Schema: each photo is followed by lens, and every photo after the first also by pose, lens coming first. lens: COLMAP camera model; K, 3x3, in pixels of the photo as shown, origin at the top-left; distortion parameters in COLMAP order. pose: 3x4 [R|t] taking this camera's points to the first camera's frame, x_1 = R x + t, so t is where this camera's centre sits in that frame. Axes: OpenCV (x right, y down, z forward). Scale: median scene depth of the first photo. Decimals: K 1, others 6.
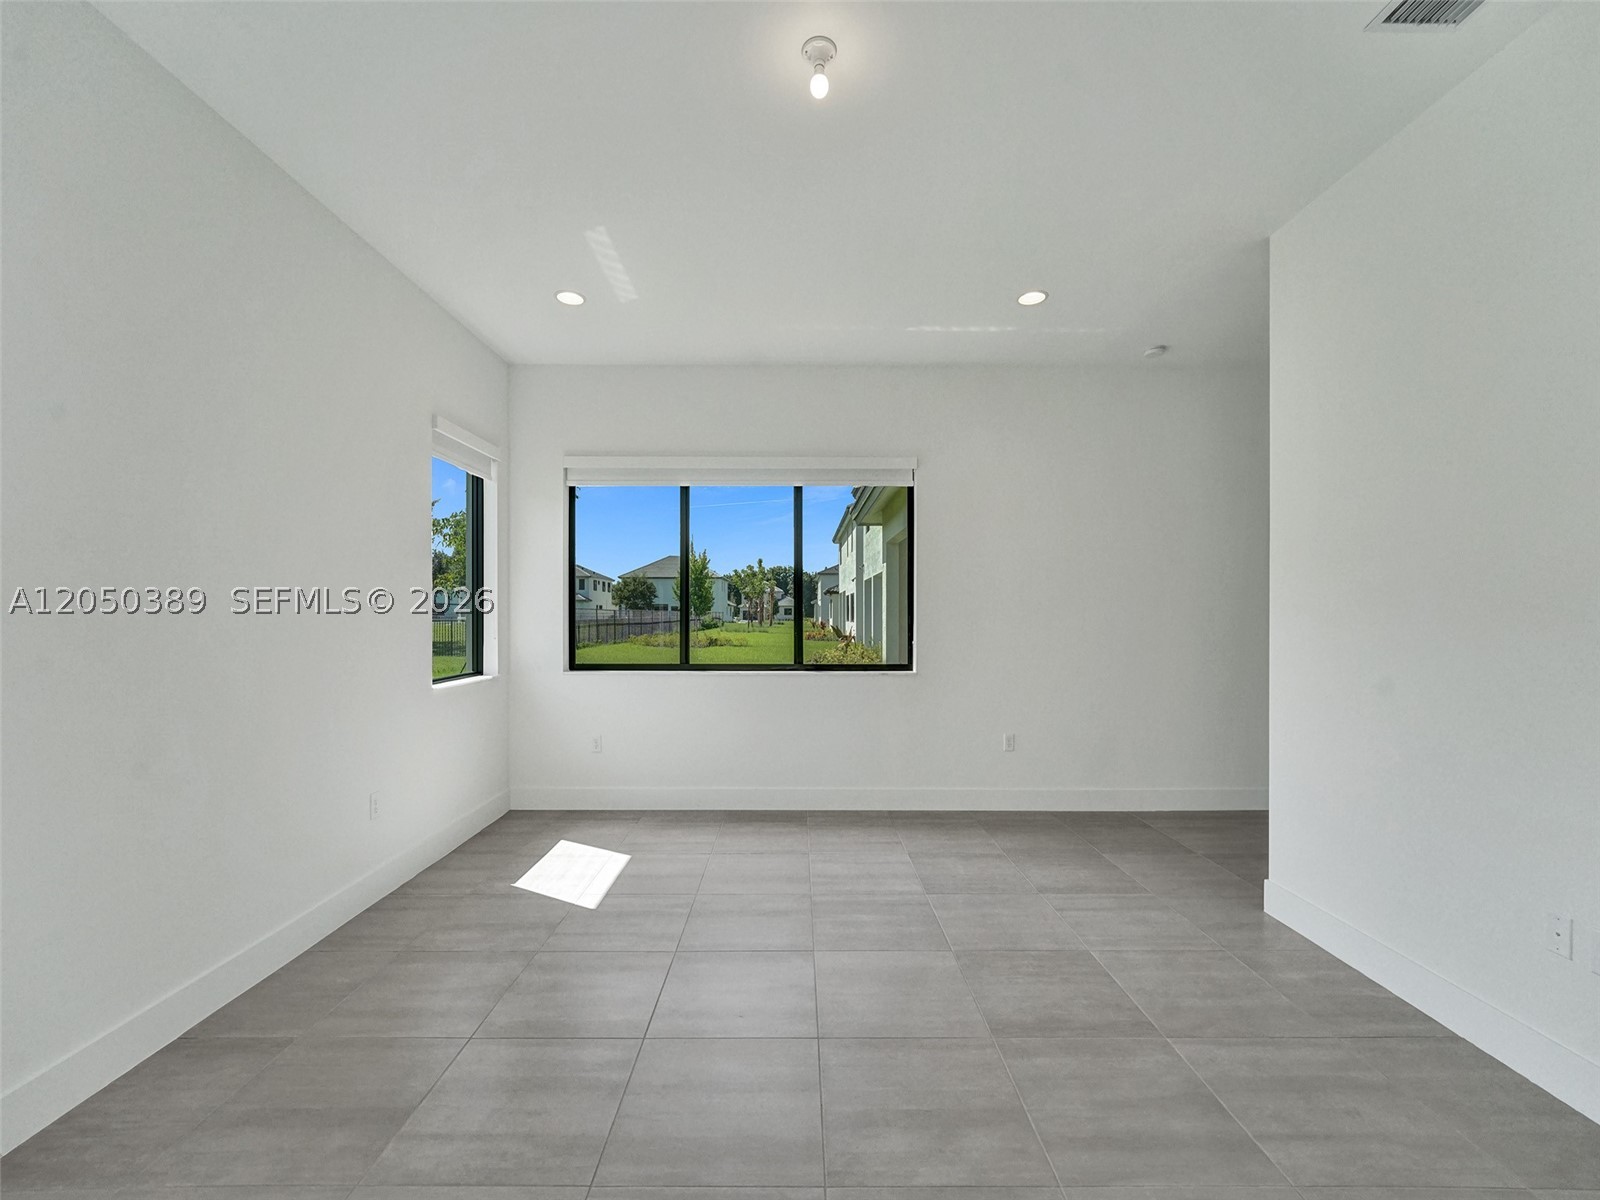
lens RADIAL K [[663.4, 0, 793.2], [0, 663.4, 611.2], [0, 0, 1]] dist [-0.010087, 0.002939]
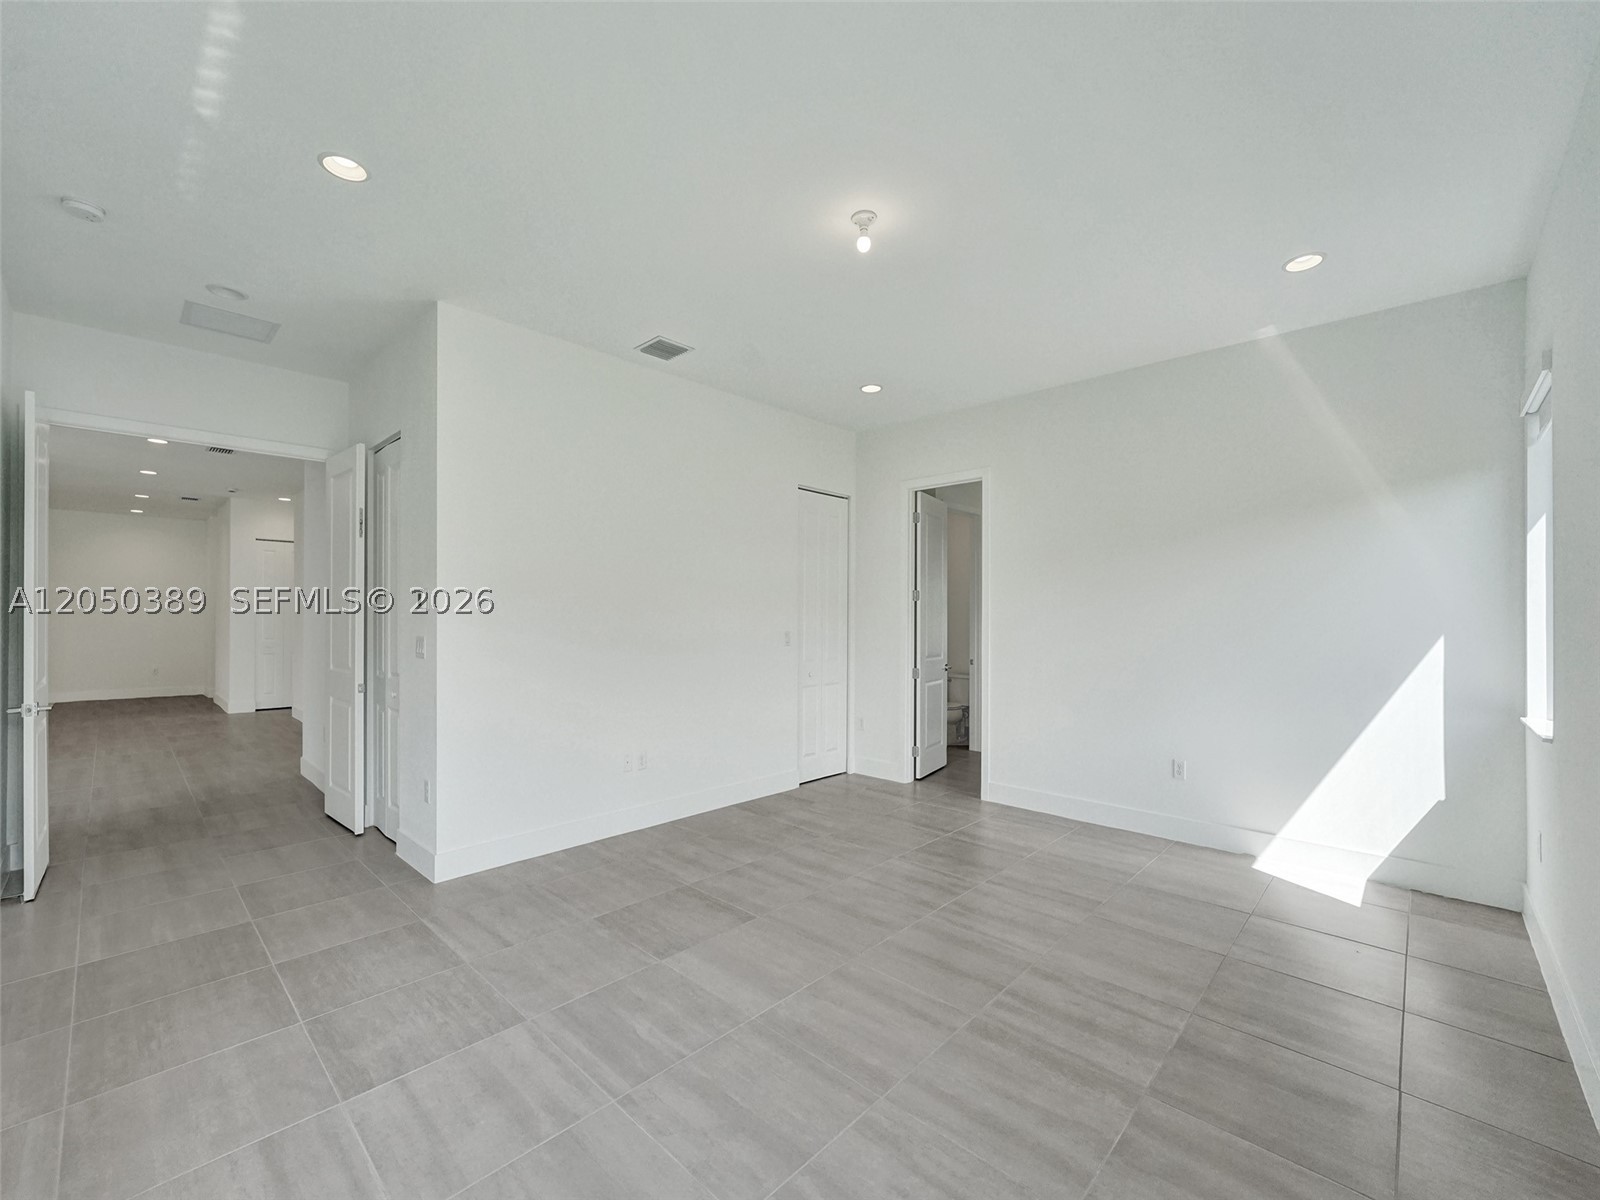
lens RADIAL K [[663.4, 0, 803.6], [0, 663.4, 625.4], [0, 0, 1]] dist [-0.010087, 0.002939]
pose [[-0.731368, -0.012288, 0.681873, -0.442381], [-0.007756, 0.999923, 0.009701, -0.009152], [-0.681939, 0.001807, -0.731407, 1.161793]]
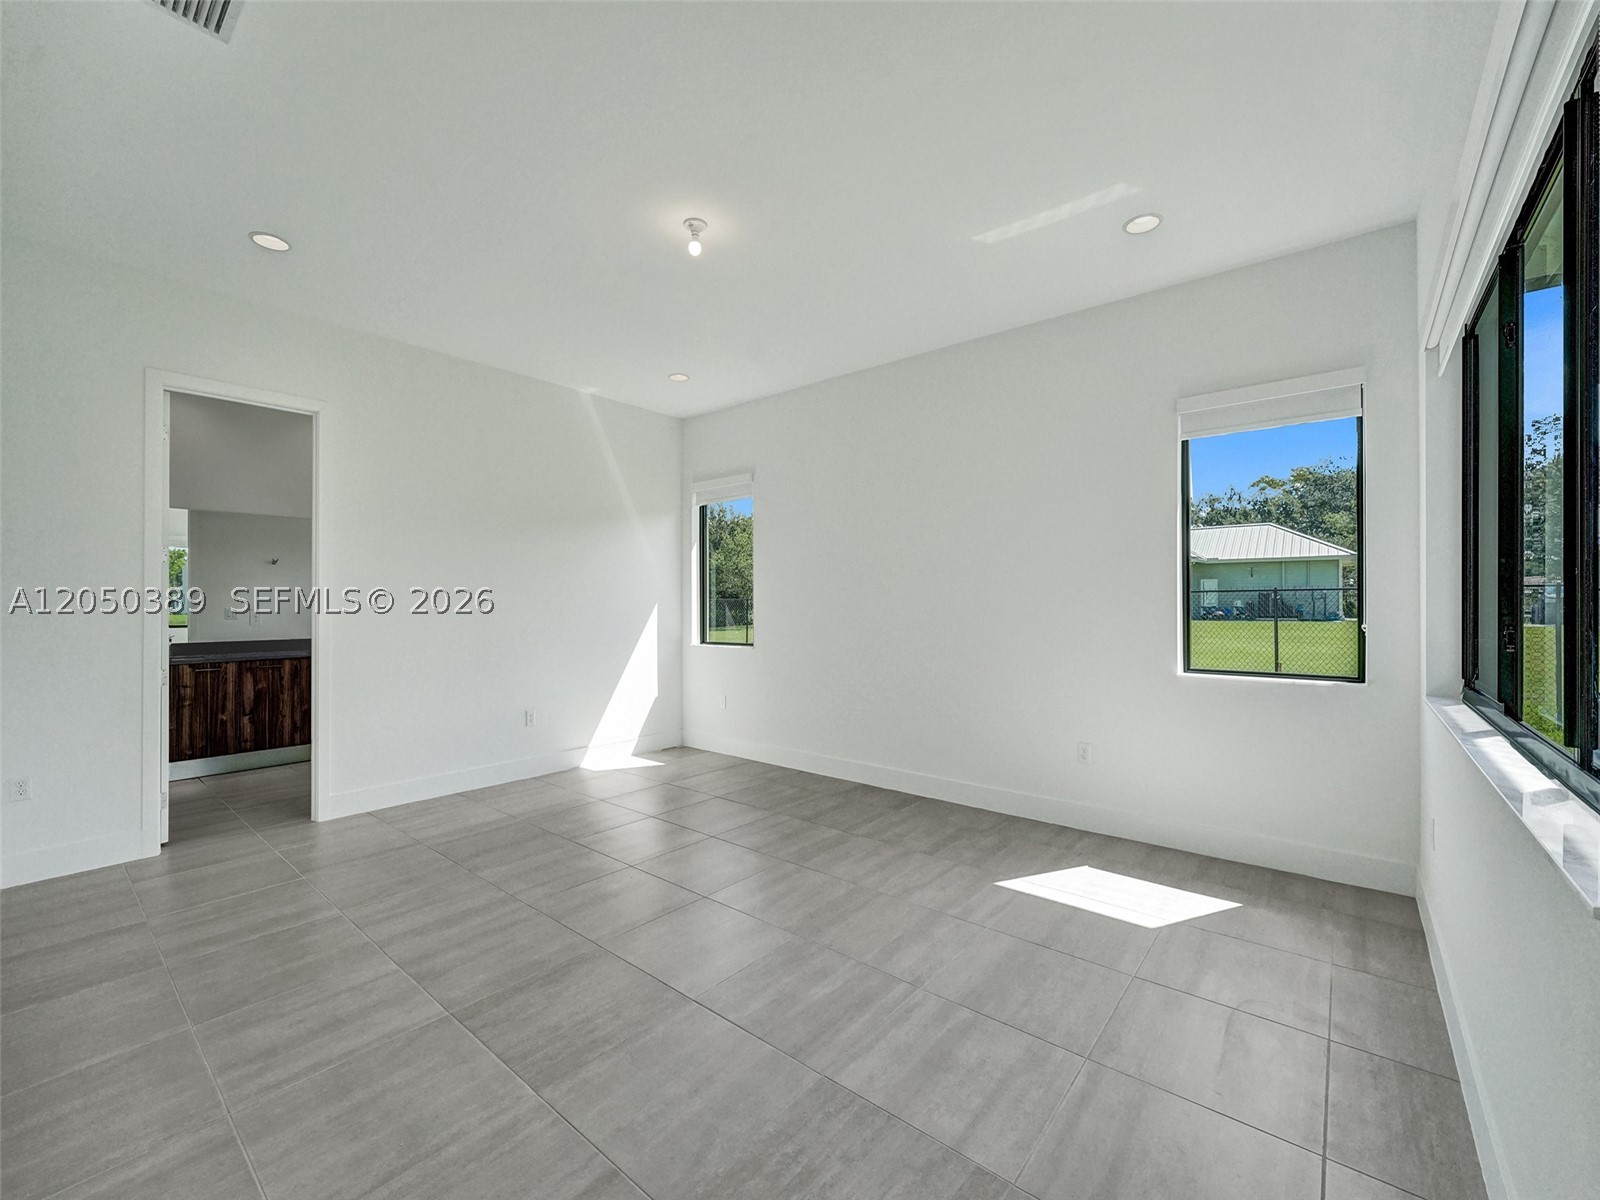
lens RADIAL K [[663.4, 0, 794.4], [0, 663.4, 604.2], [0, 0, 1]] dist [-0.010087, 0.002939]
pose [[-0.639283, 0.000436, -0.768971, 0.580673], [0.003228, 0.999993, -0.002117, 0.013756], [0.768965, -0.003836, -0.639280, 1.190500]]
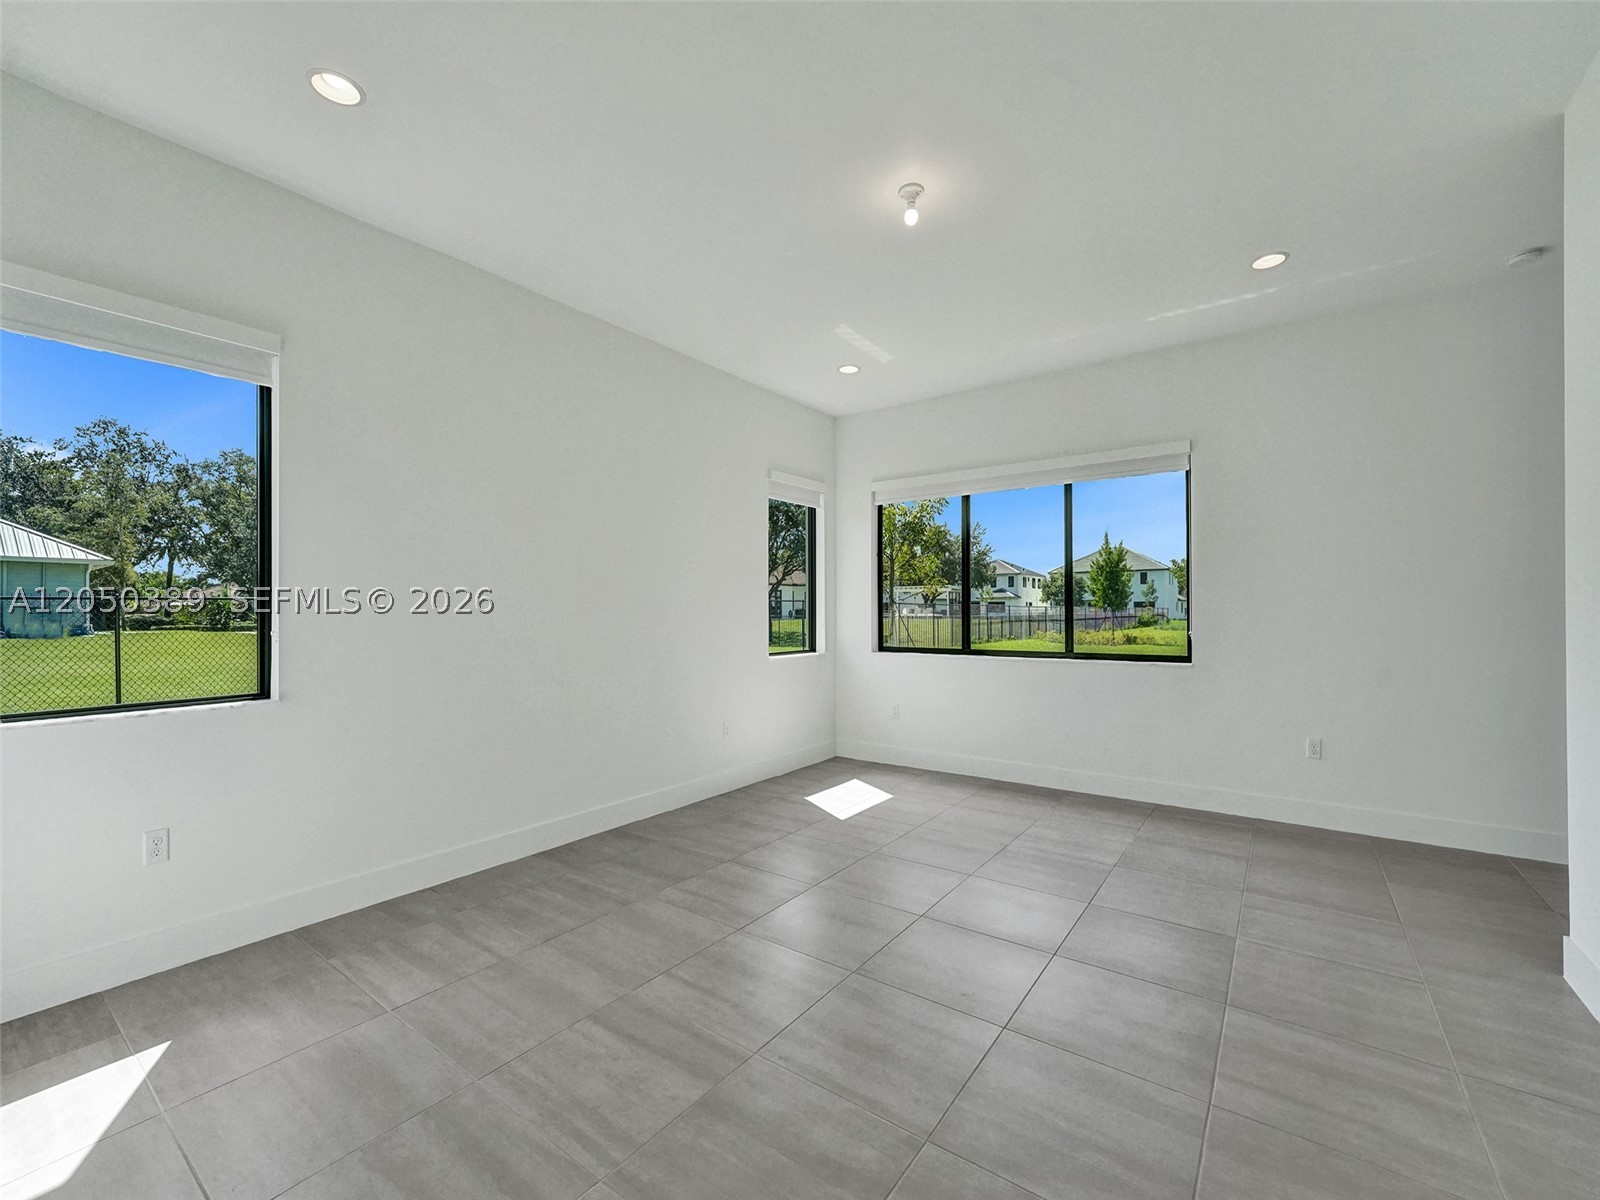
lens RADIAL K [[663.4, 0, 798.0], [0, 663.4, 603.7], [0, 0, 1]] dist [-0.010087, 0.002939]
pose [[0.807028, -0.011092, -0.590409, 0.370336], [0.007075, 0.999933, -0.009115, 0.010843], [0.590471, 0.003179, 0.807053, -0.139171]]
